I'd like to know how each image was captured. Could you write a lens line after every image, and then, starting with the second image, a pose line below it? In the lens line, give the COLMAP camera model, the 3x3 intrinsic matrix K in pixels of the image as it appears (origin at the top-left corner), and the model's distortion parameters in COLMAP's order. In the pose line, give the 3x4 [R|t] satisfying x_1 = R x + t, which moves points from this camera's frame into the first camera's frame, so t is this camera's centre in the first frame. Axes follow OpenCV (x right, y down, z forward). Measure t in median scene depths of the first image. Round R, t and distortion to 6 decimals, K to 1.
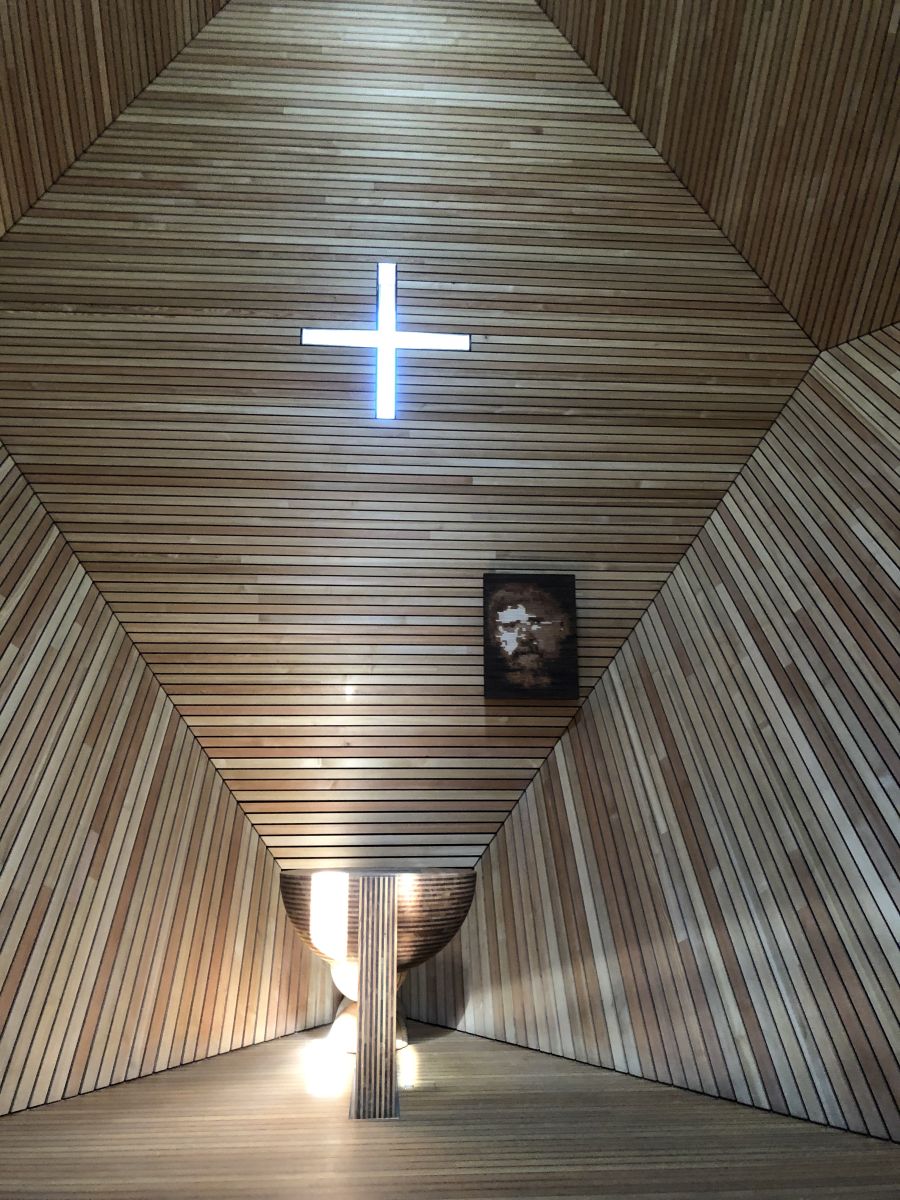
lens RADIAL K [[990.2, 0, 458.0], [0, 990.2, 595.2], [0, 0, 1]] dist [0.035803, -0.035108]
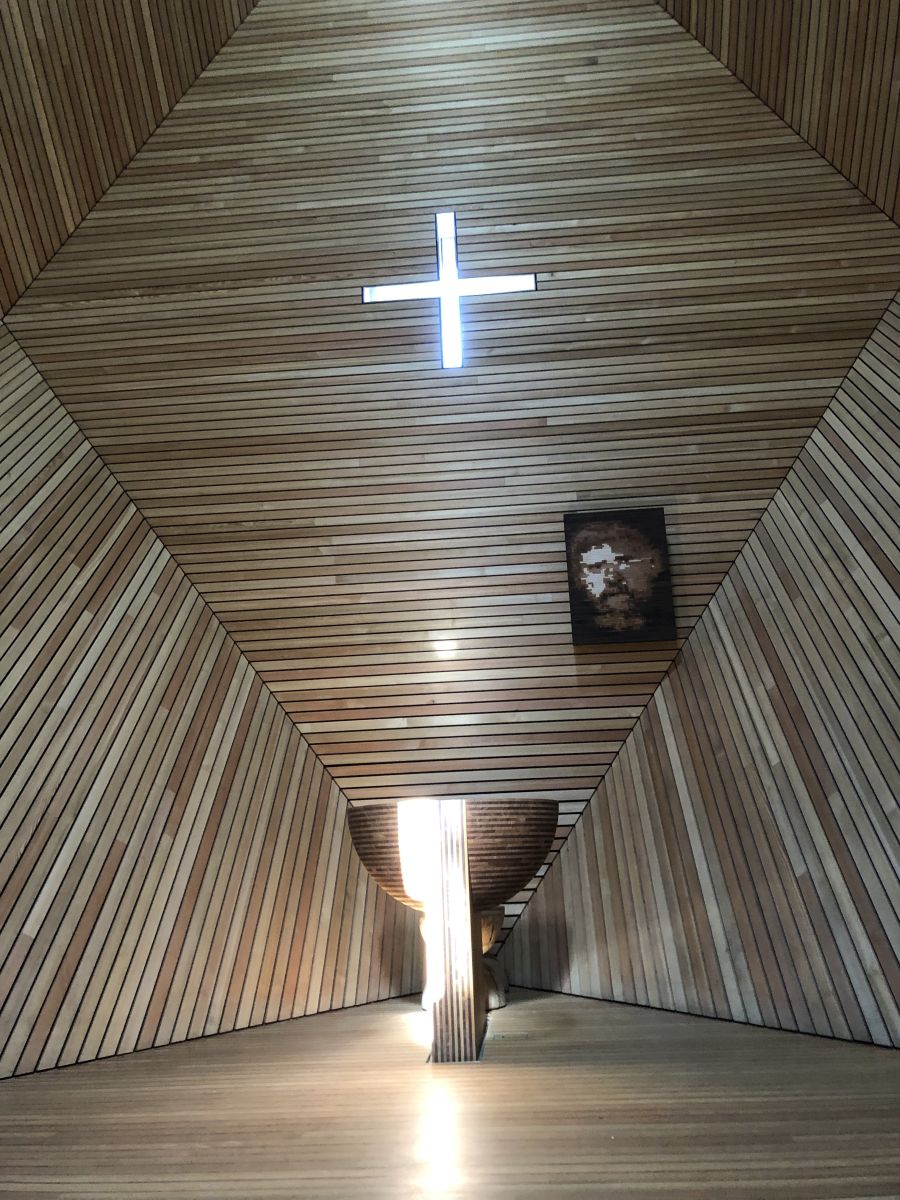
lens RADIAL K [[990.2, 0, 453.7], [0, 990.2, 589.2], [0, 0, 1]] dist [0.035803, -0.035108]
pose [[0.988110, -0.075821, -0.133756, 0.043035], [0.070614, 0.996565, -0.043263, 0.082916], [0.136577, 0.033304, 0.990069, 0.053979]]
